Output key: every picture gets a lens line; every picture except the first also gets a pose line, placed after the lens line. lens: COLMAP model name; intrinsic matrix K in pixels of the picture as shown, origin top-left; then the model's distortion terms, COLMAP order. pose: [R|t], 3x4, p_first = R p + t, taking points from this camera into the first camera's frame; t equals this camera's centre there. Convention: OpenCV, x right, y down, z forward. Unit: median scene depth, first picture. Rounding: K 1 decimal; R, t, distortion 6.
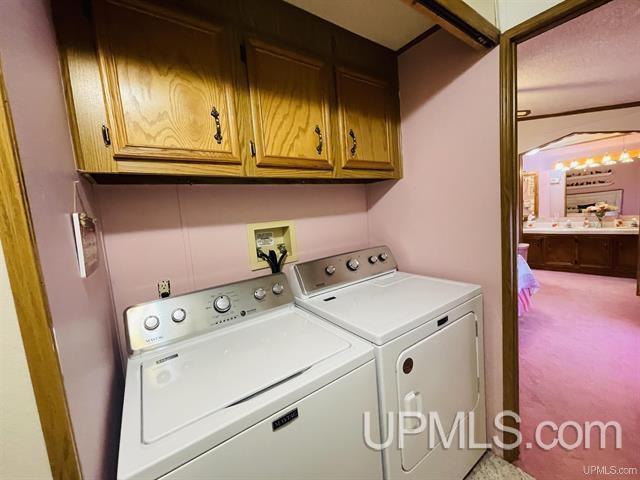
lens RADIAL K [[257.4, 0, 319.8], [0, 257.4, 239.3], [0, 0, 1]] dist [-0.004468, -0.000293]
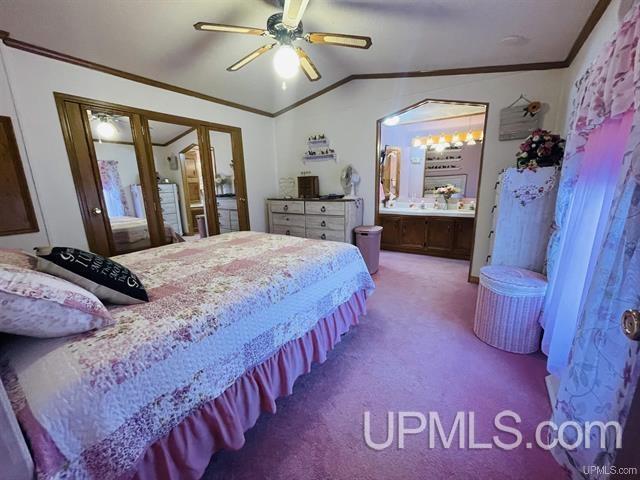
lens RADIAL K [[257.4, 0, 318.9], [0, 257.4, 241.2], [0, 0, 1]] dist [-0.004468, -0.000293]
pose [[0.937868, -0.027275, 0.345918, 0.265102], [-0.009728, 0.994447, 0.104787, -0.022166], [-0.346855, -0.101642, 0.932395, 0.213644]]
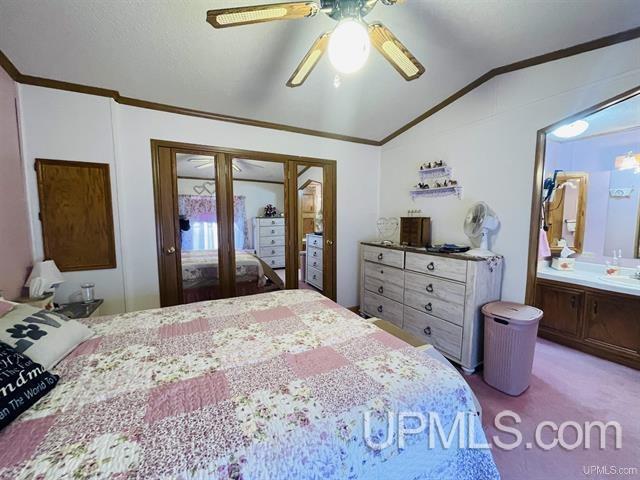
lens RADIAL K [[257.4, 0, 319.1], [0, 257.4, 238.4], [0, 0, 1]] dist [-0.004468, -0.000293]
pose [[0.987368, 0.085008, -0.133709, 0.397638], [-0.085880, 0.996305, -0.000758, -0.077655], [0.133150, 0.012231, 0.991020, 0.406323]]
